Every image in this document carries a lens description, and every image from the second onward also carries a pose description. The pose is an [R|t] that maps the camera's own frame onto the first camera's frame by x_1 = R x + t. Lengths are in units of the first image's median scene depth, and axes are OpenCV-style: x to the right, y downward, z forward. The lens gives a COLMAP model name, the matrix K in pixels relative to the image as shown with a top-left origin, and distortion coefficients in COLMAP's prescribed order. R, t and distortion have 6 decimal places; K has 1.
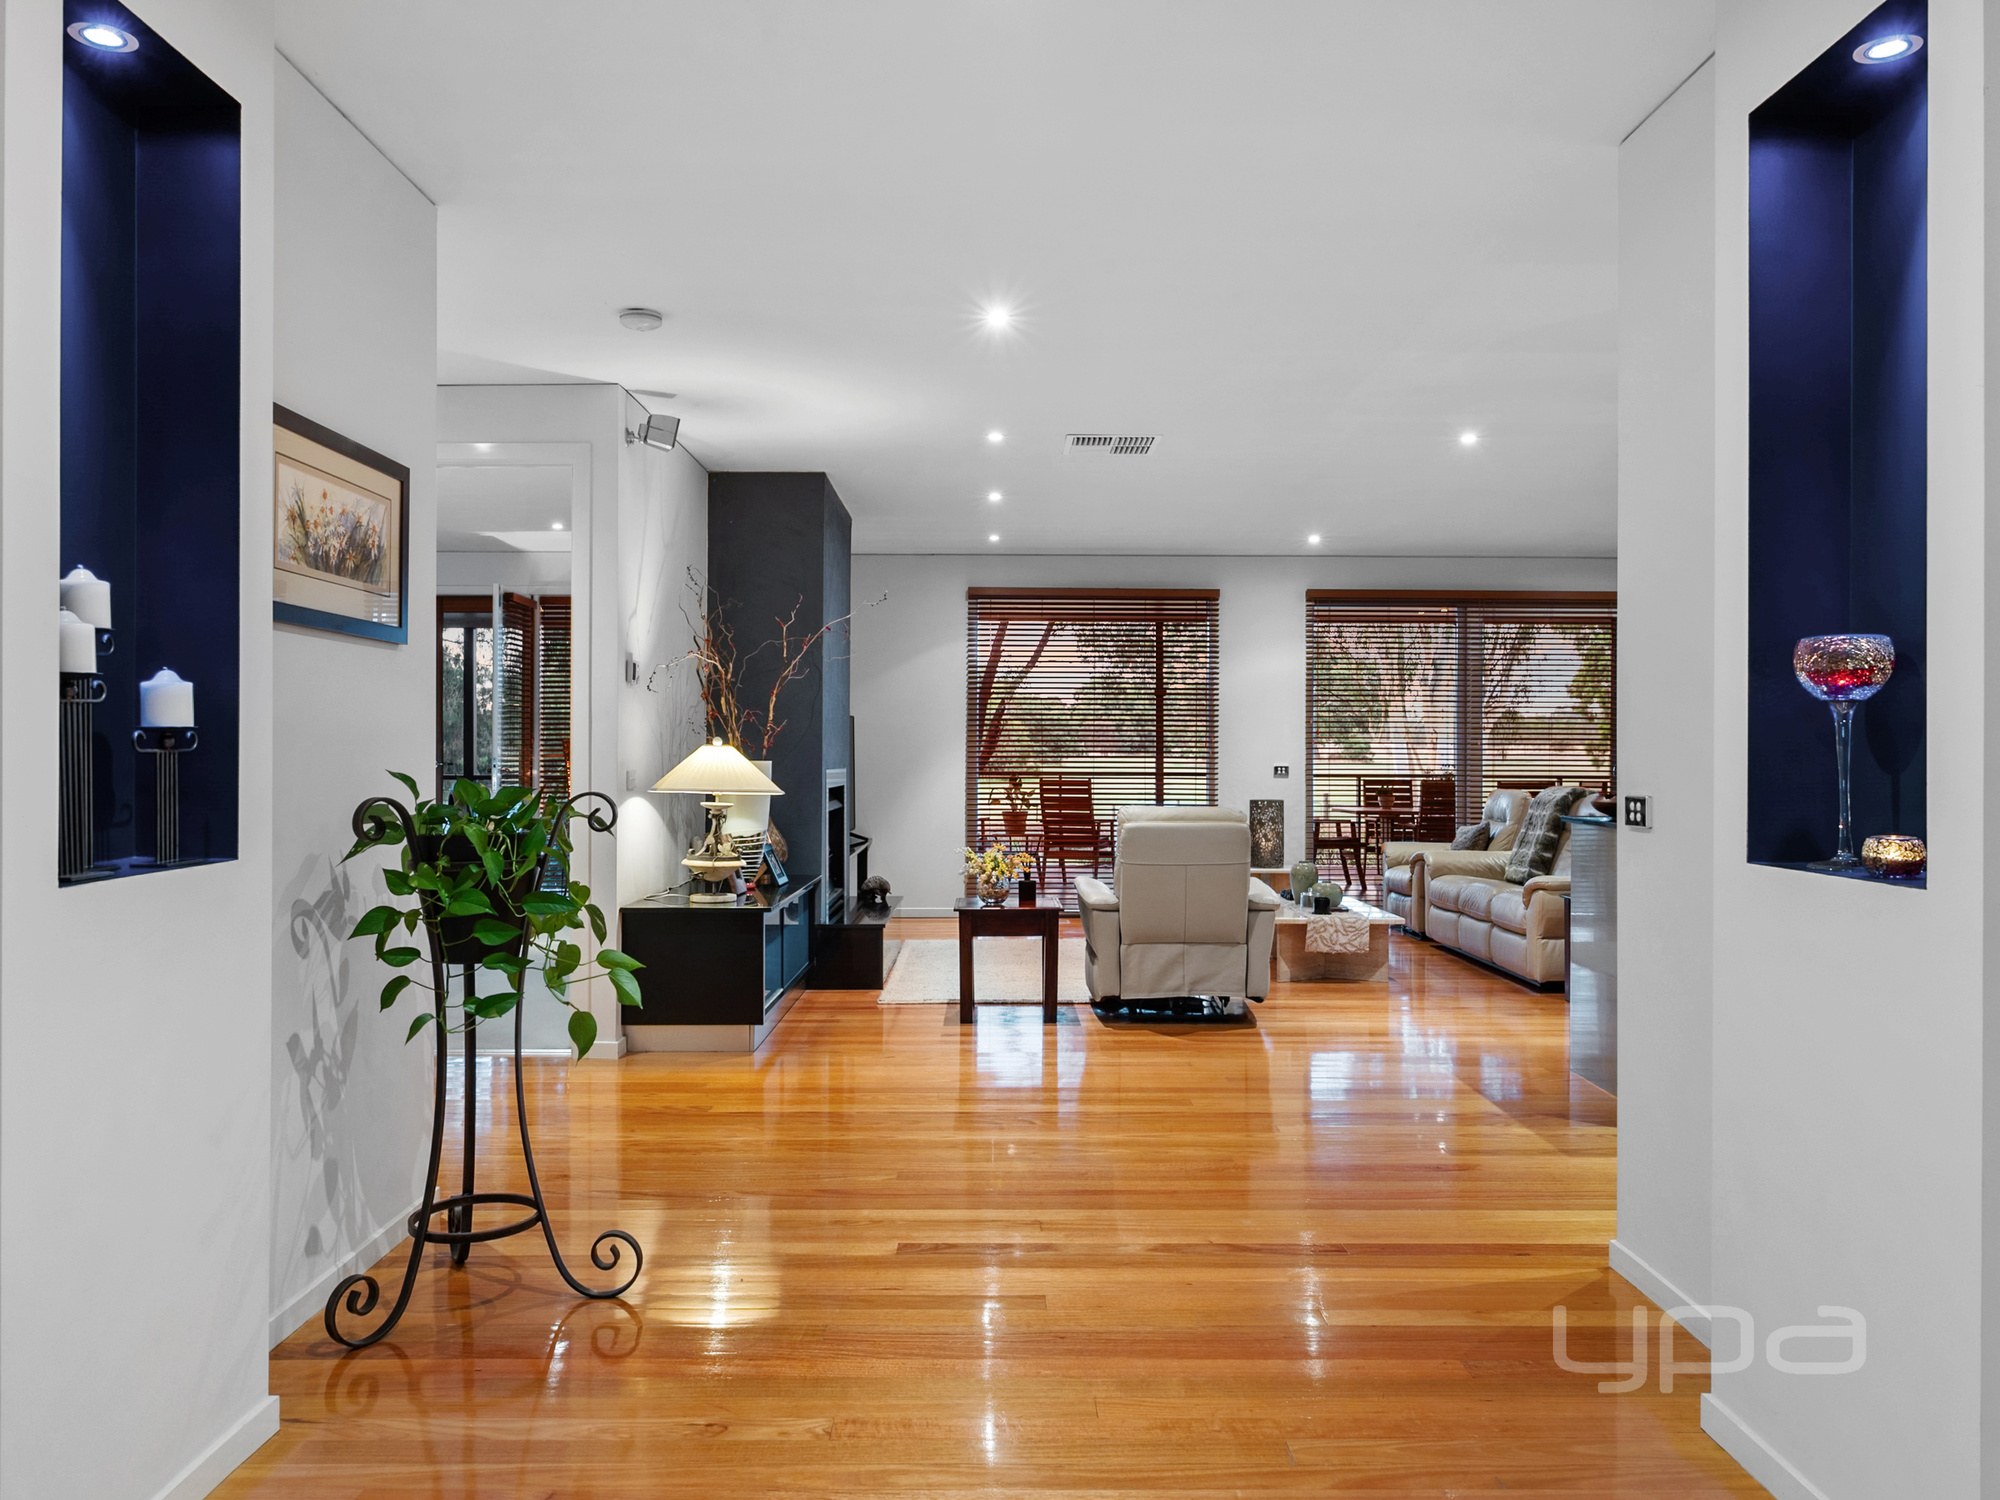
lens RADIAL K [[1456.8, 0, 1003.1], [0, 1456.8, 749.1], [0, 0, 1]] dist [-0.004685, -0.001921]
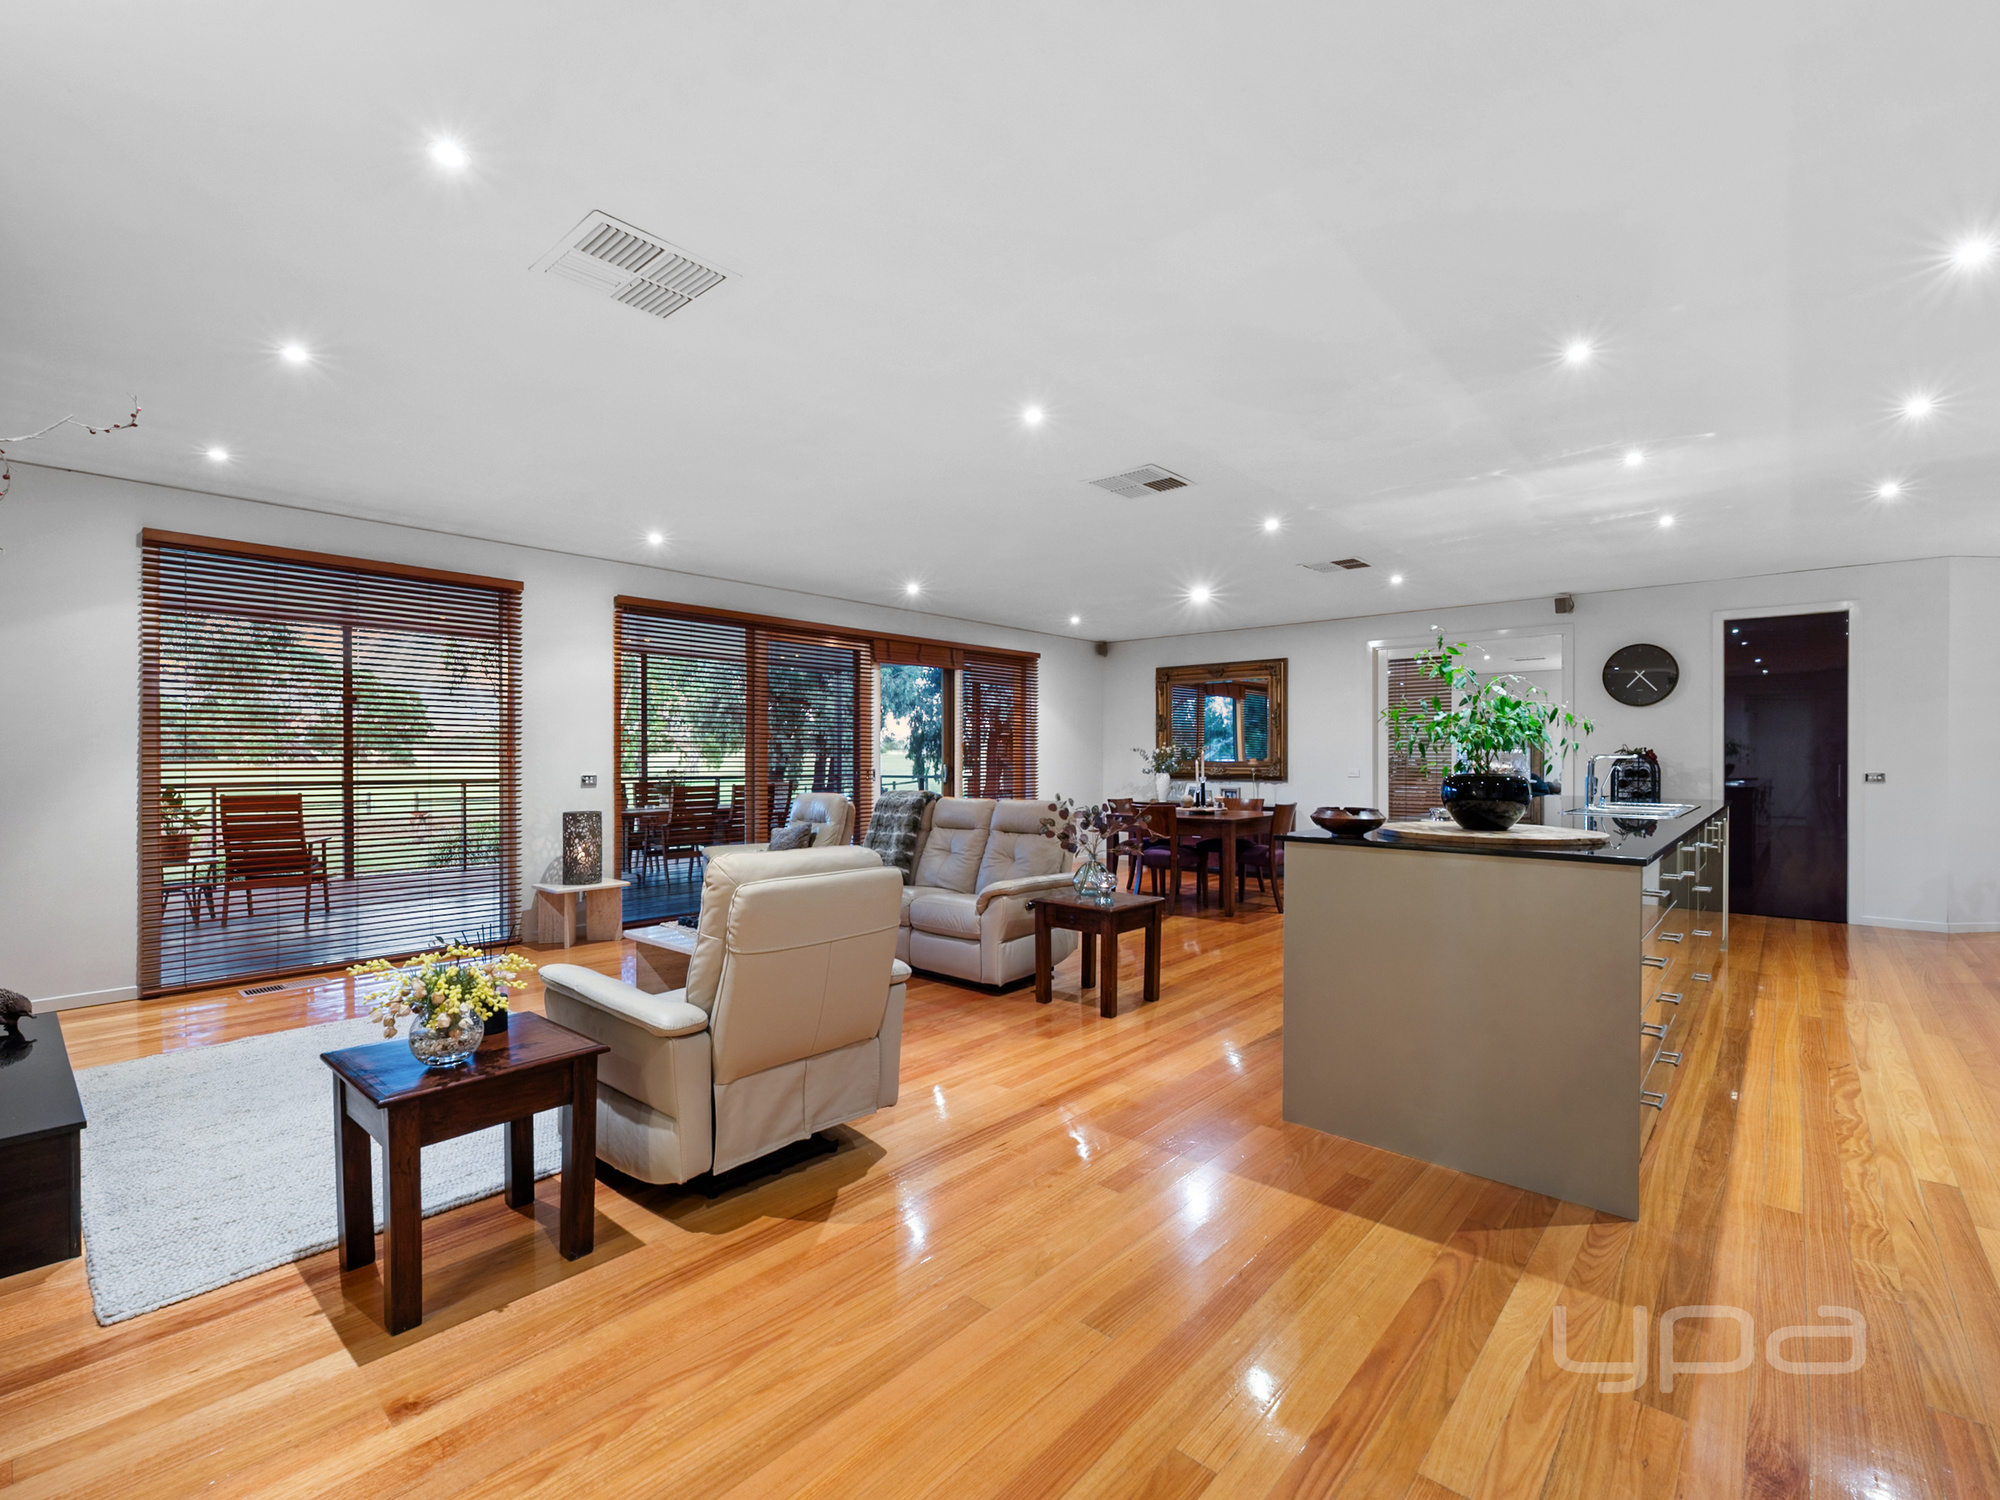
lens RADIAL K [[900.6, 0, 1001.1], [0, 900.6, 763.2], [0, 0, 1]] dist [-0.002234, -0.000722]
pose [[0.666676, -0.008903, 0.745294, -0.071280], [0.002611, 0.999950, 0.009610, -0.001640], [-0.745343, -0.004461, 0.666667, 0.402239]]
